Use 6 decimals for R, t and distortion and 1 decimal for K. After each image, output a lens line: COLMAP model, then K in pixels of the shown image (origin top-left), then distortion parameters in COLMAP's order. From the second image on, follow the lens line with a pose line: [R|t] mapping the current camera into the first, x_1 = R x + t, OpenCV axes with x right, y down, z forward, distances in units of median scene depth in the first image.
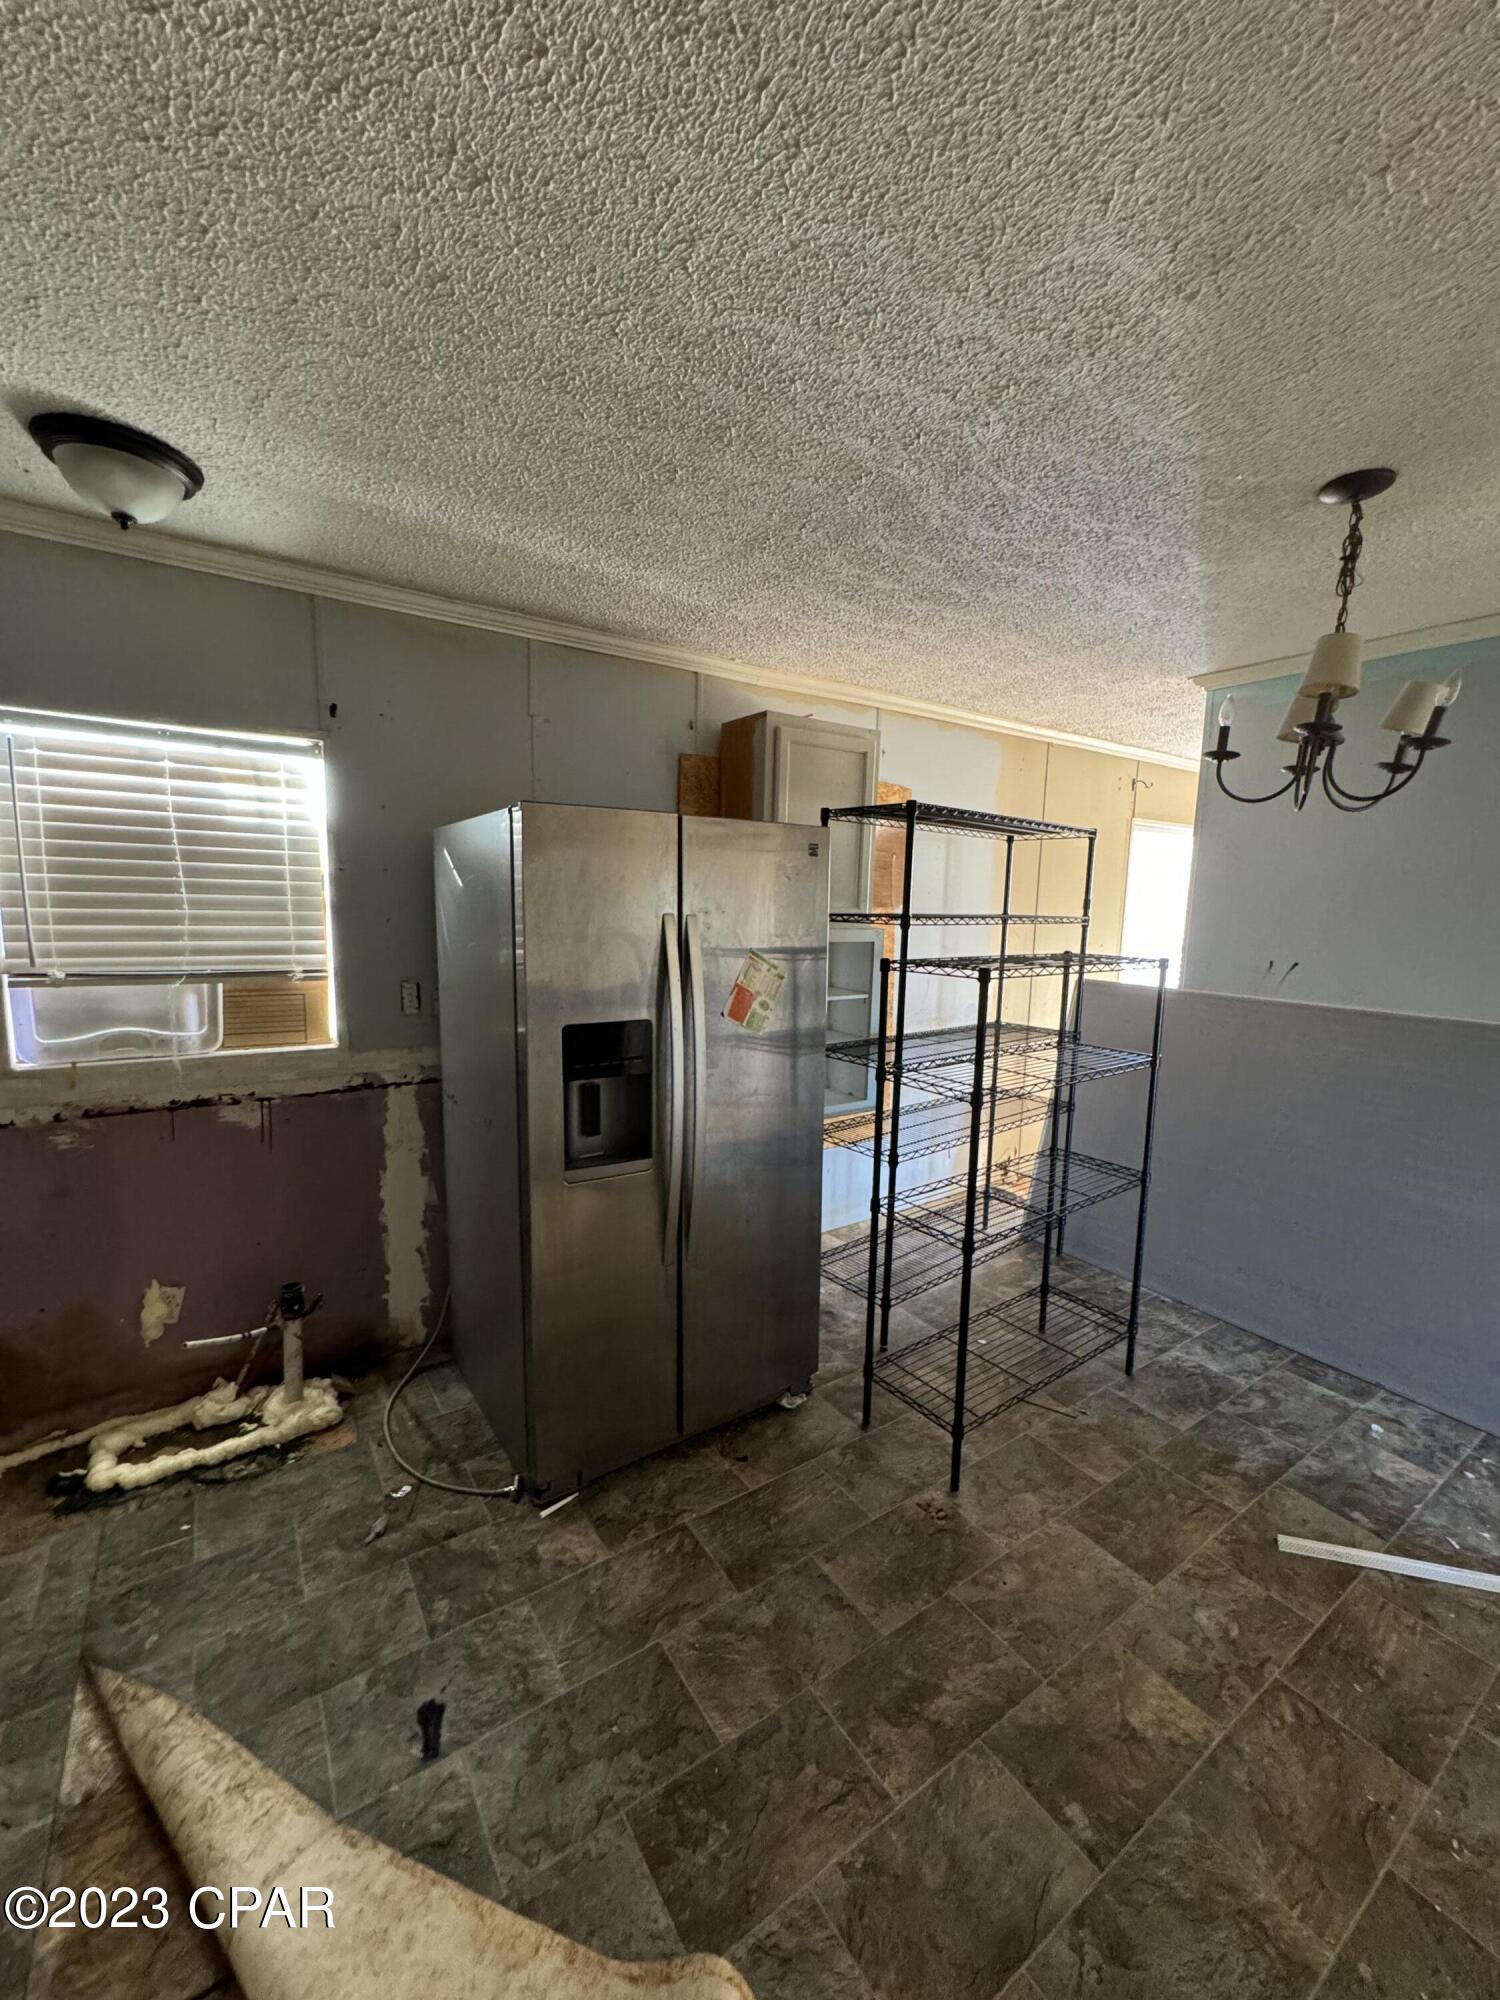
lens RADIAL K [[798.6, 0, 753.1], [0, 798.6, 998.1], [0, 0, 1]] dist [-0.001976, 0.000764]
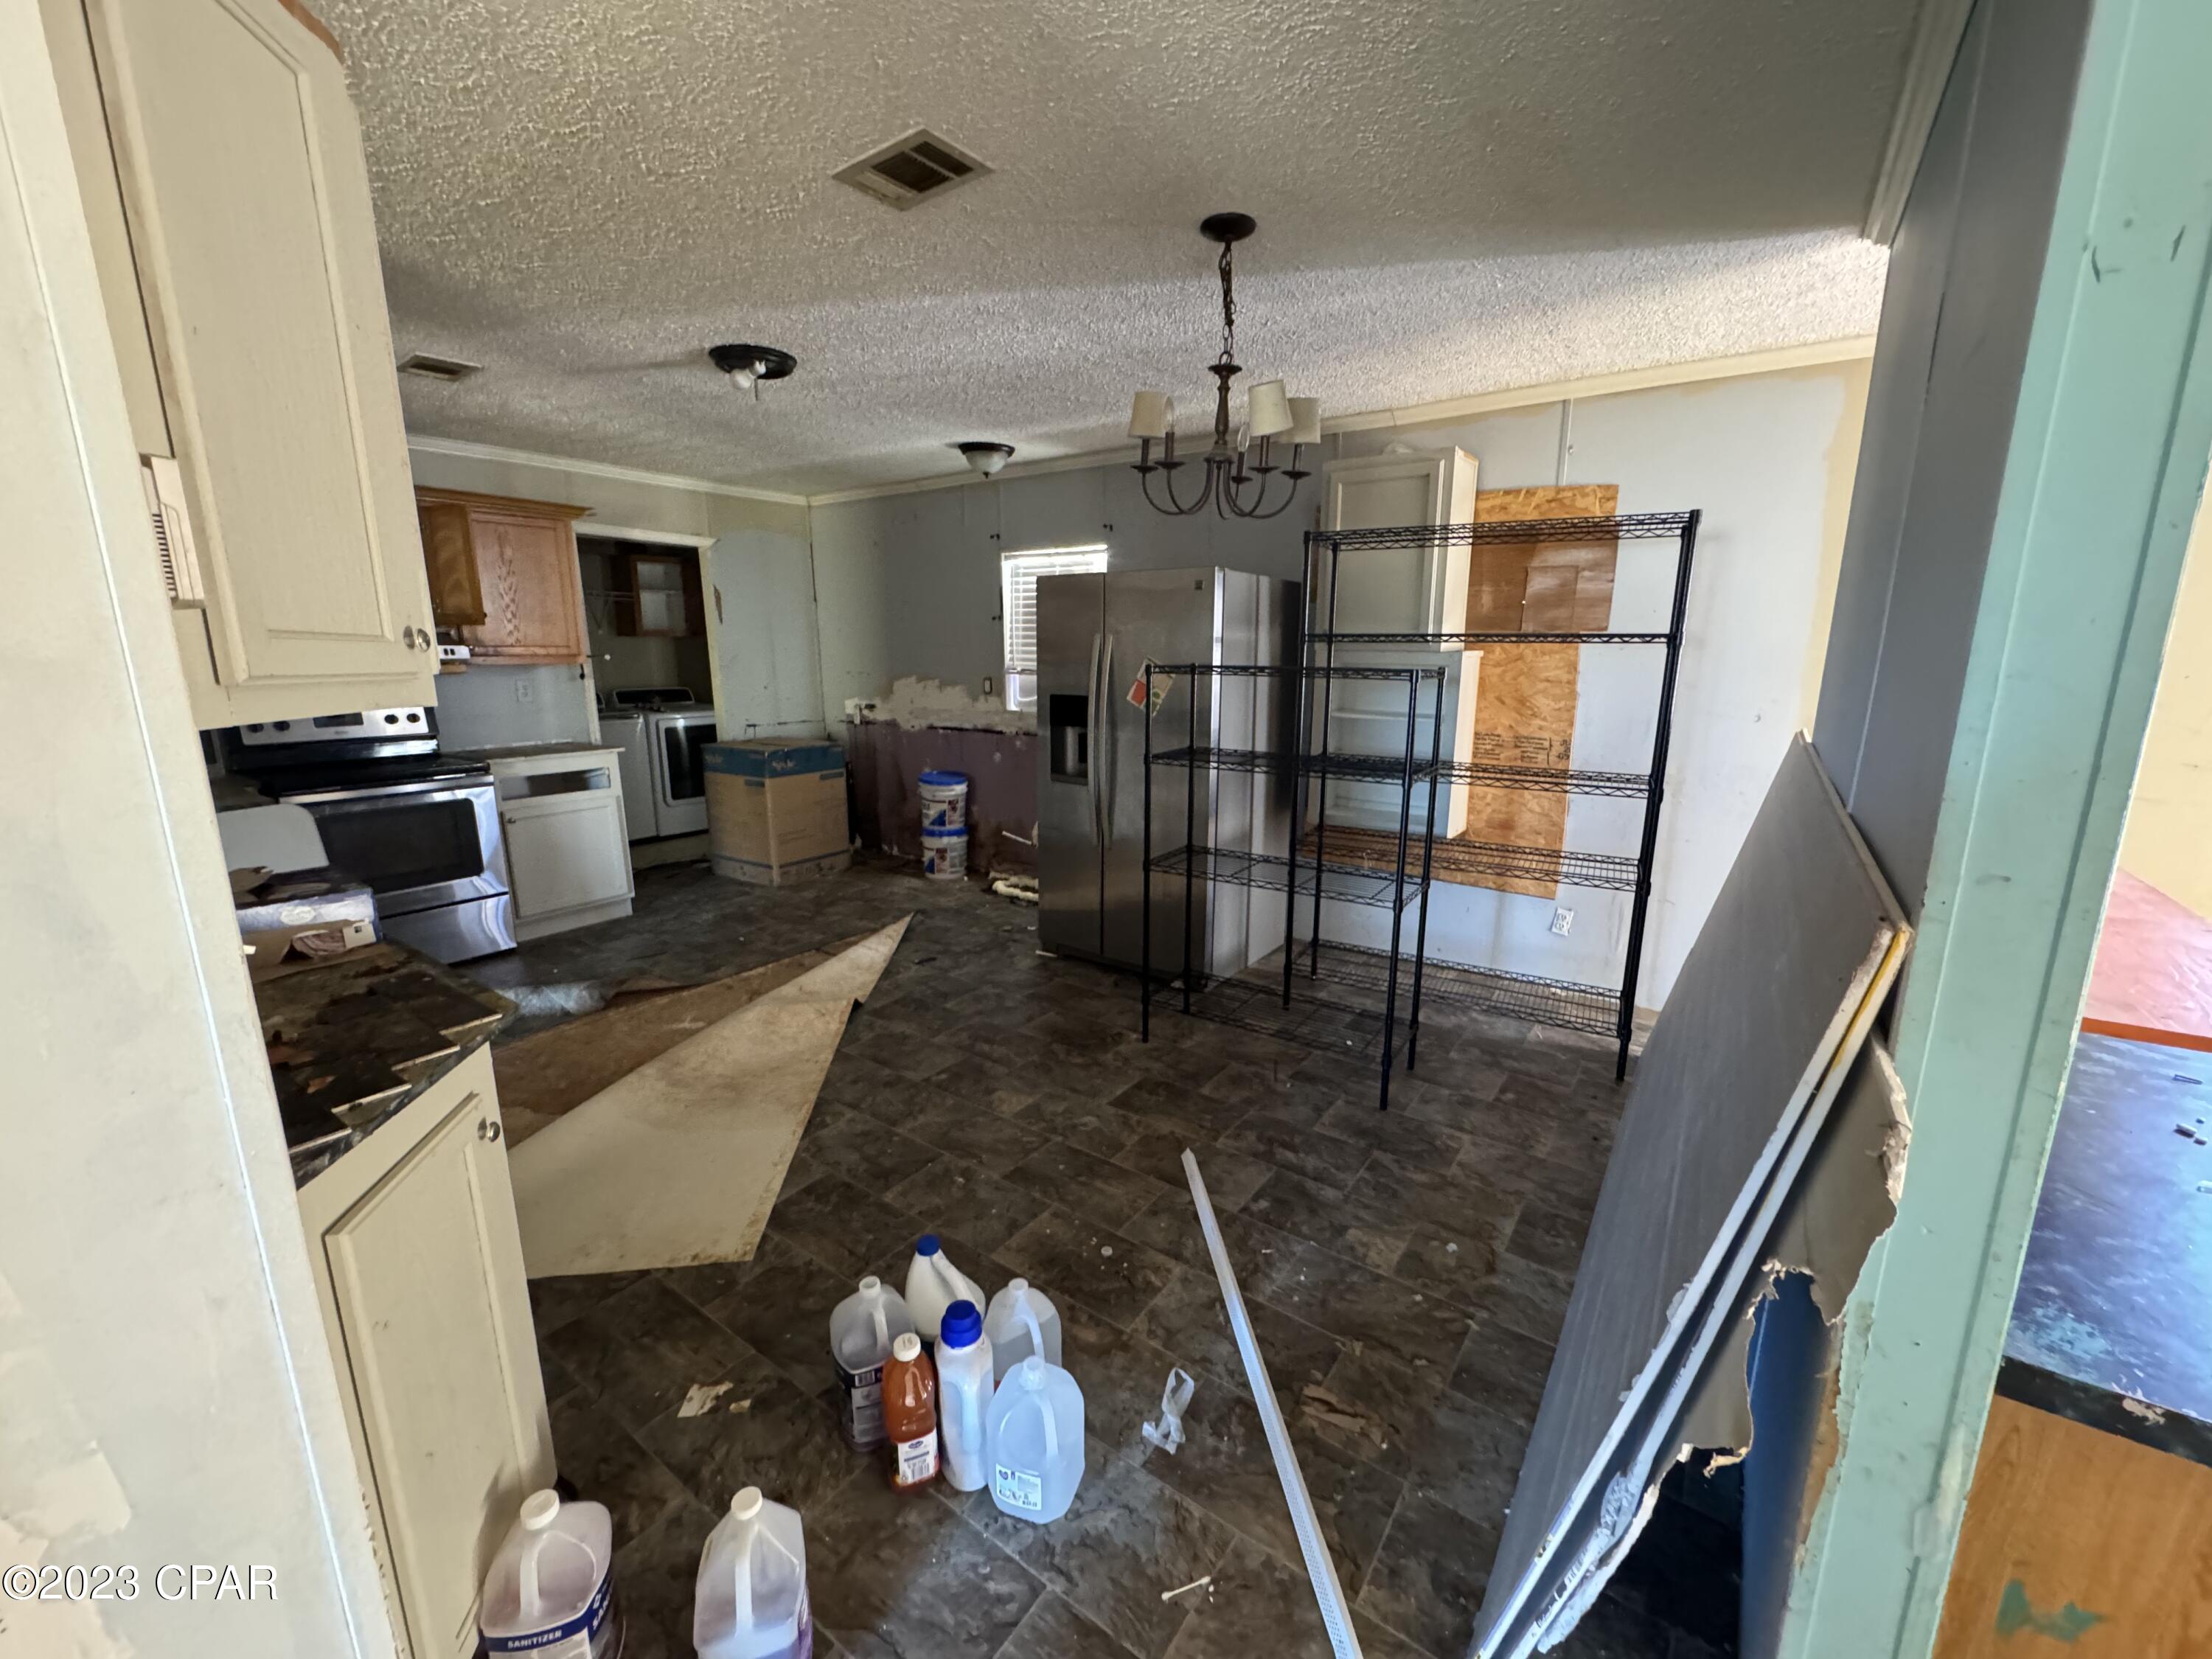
lens RADIAL K [[883.3, 0, 1112.4], [0, 883.3, 829.8], [0, 0, 1]] dist [-0.001976, 0.000764]
pose [[0.341638, 0.173454, -0.923686, 1.622829], [-0.111942, 0.983335, 0.143252, 0.029049], [0.933141, 0.054459, 0.355362, 0.372207]]
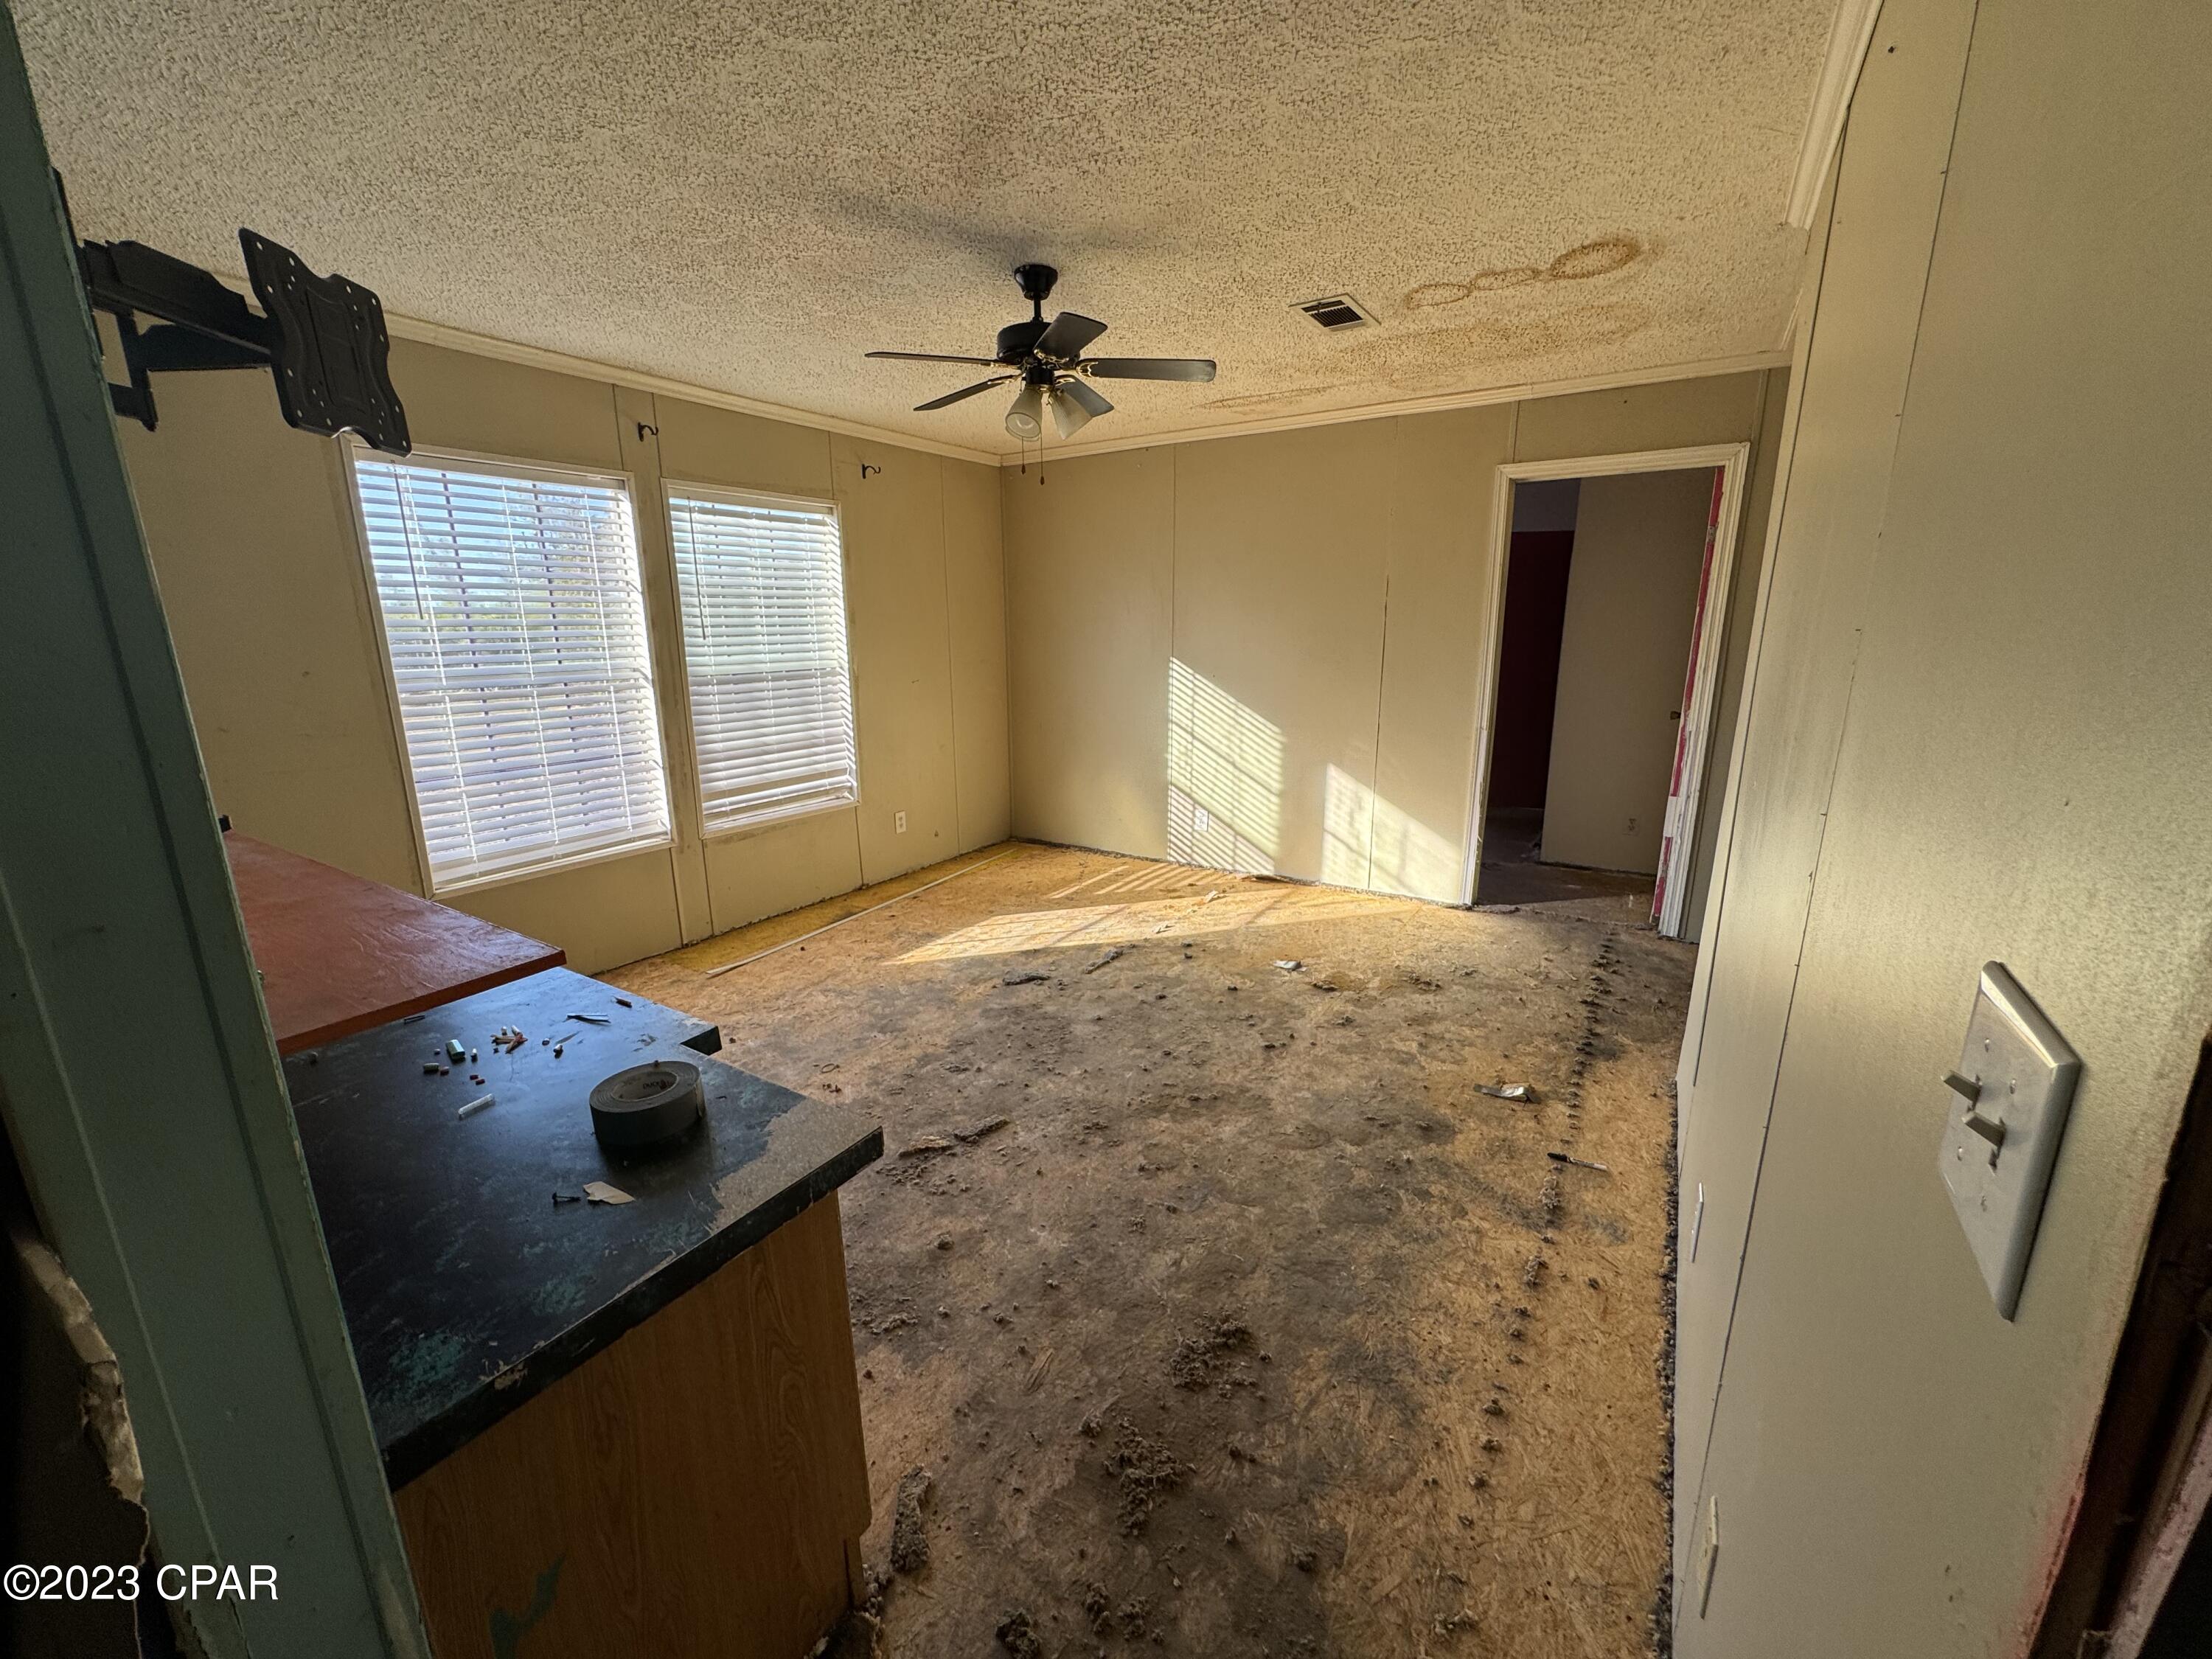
lens RADIAL K [[883.3, 0, 1111.4], [0, 883.3, 828.9], [0, 0, 1]] dist [-0.001976, 0.000764]
pose [[0.920770, -0.118574, 0.371648, 1.590410], [0.078296, 0.989473, 0.121708, 0.023605], [-0.382167, -0.082967, 0.920361, 0.510979]]
